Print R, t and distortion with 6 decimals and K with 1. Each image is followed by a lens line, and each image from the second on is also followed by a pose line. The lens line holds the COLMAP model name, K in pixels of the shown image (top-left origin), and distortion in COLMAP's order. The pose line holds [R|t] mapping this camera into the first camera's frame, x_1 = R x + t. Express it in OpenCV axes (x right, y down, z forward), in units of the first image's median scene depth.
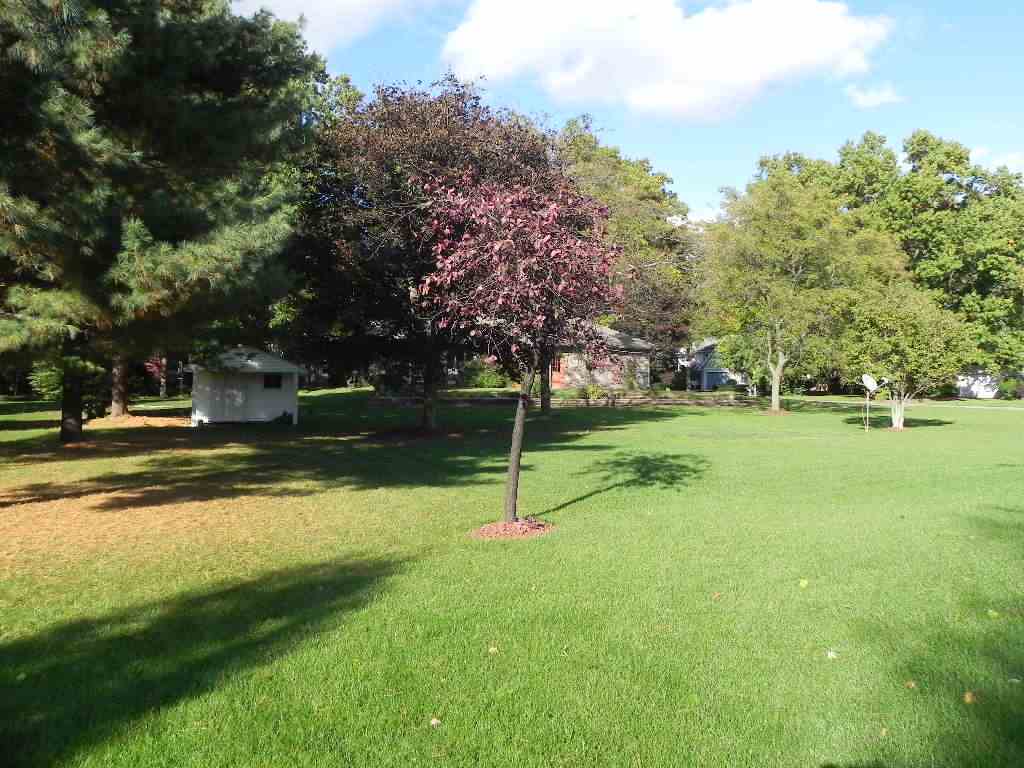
lens RADIAL K [[857.9, 0, 511.4], [0, 857.9, 384.1], [0, 0, 1]] dist [-0.099568, 0.007392]
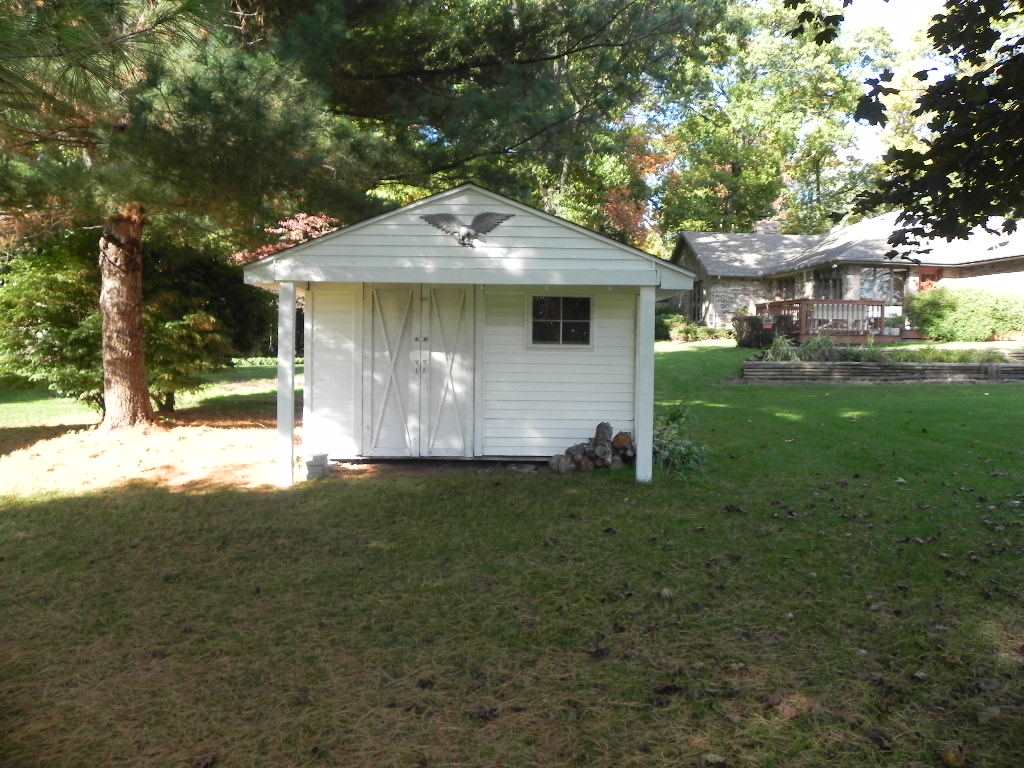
lens RADIAL K [[857.9, 0, 512.0], [0, 857.9, 381.7], [0, 0, 1]] dist [-0.099568, 0.007392]
pose [[0.947523, 0.011248, -0.319491, -0.202433], [0.005097, 0.998722, 0.050275, 0.002720], [0.319648, -0.049265, 0.946255, 0.715179]]
